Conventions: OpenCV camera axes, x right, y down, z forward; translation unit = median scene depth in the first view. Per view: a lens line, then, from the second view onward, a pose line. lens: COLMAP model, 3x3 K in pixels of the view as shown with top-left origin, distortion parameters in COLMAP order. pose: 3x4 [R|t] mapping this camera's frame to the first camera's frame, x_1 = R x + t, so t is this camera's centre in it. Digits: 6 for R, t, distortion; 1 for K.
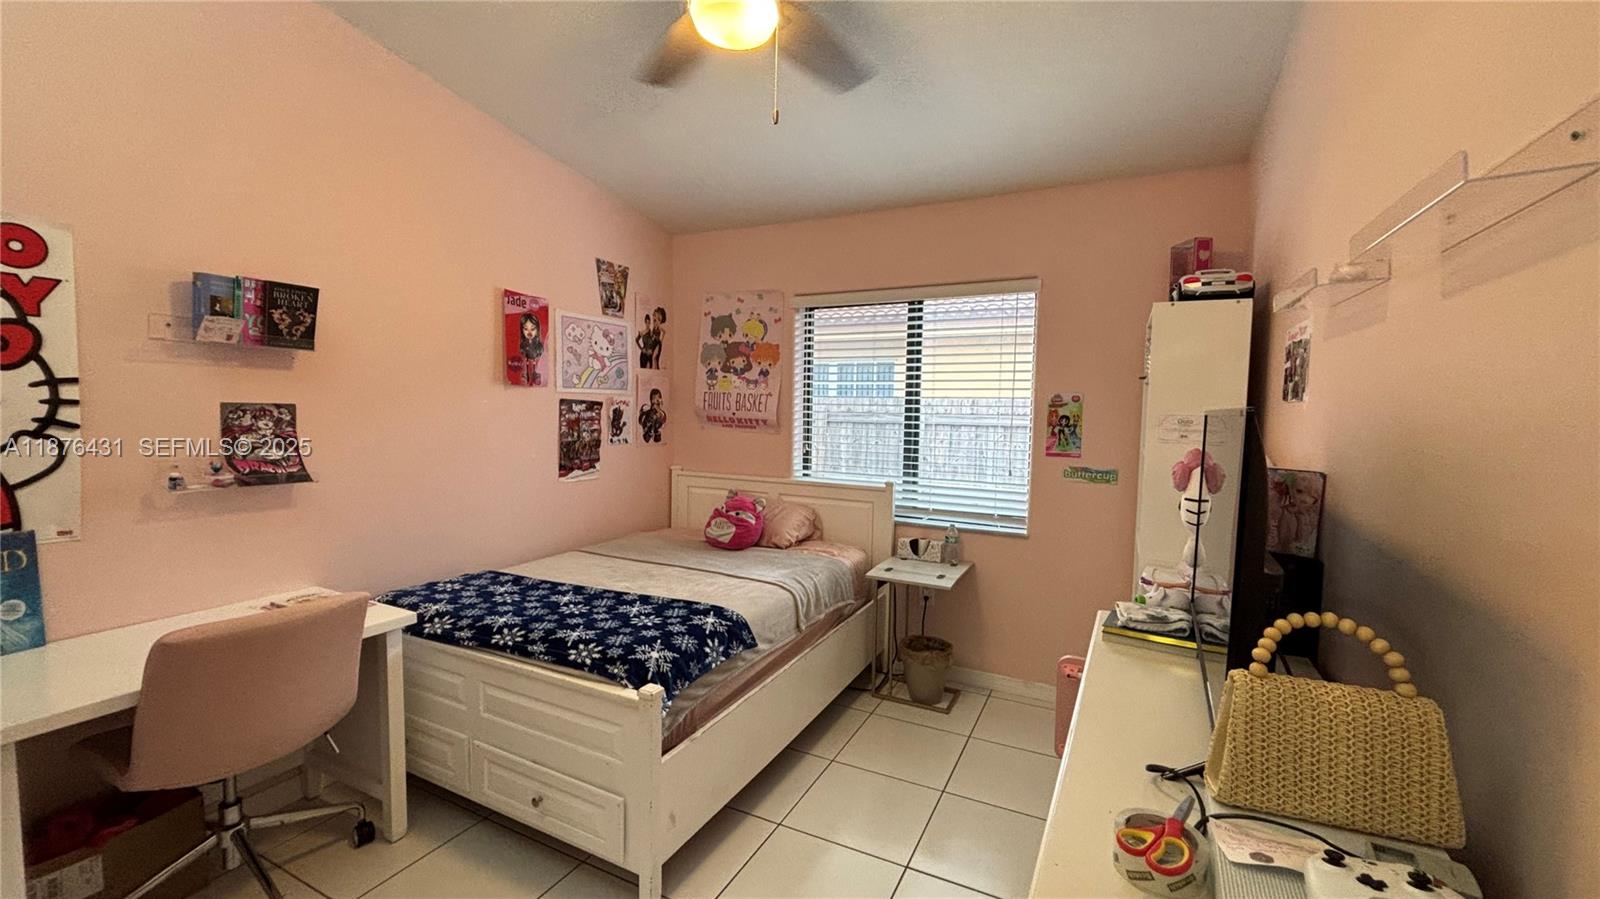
lens RADIAL K [[634.2, 0, 805.9], [0, 634.2, 451.2], [0, 0, 1]] dist [0.001846, -0.008606]
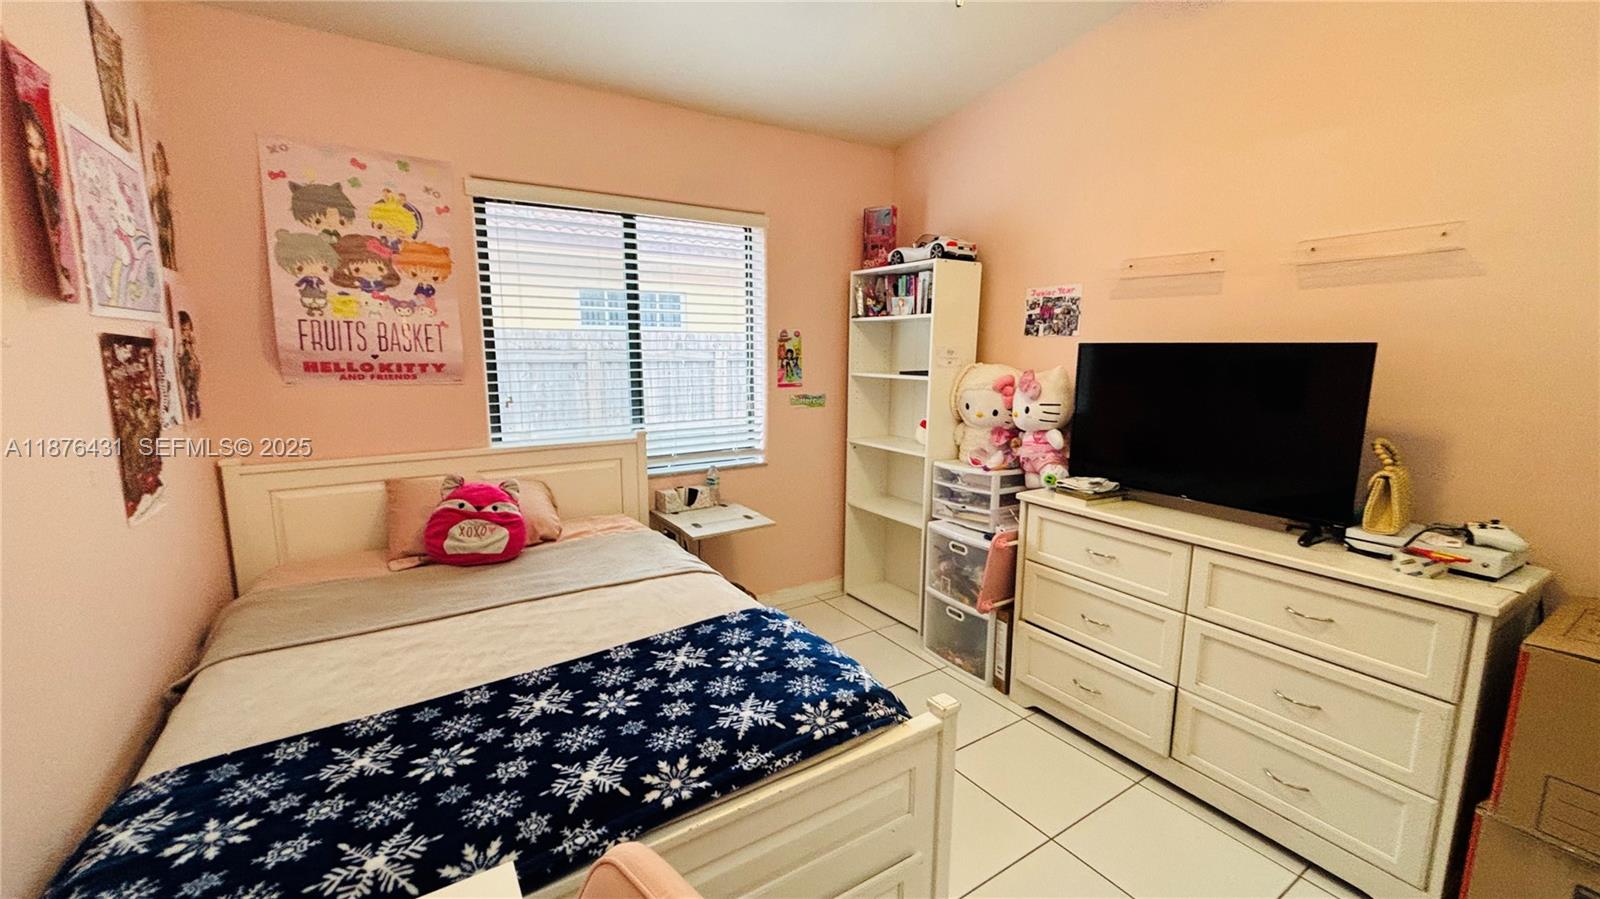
lens RADIAL K [[634.2, 0, 805.9], [0, 634.2, 451.2], [0, 0, 1]] dist [0.001846, -0.008606]
pose [[0.513296, -0.154612, 0.844170, -0.511055], [0.063995, 0.987795, 0.142006, -0.034440], [-0.855822, -0.018869, 0.516925, 0.390509]]
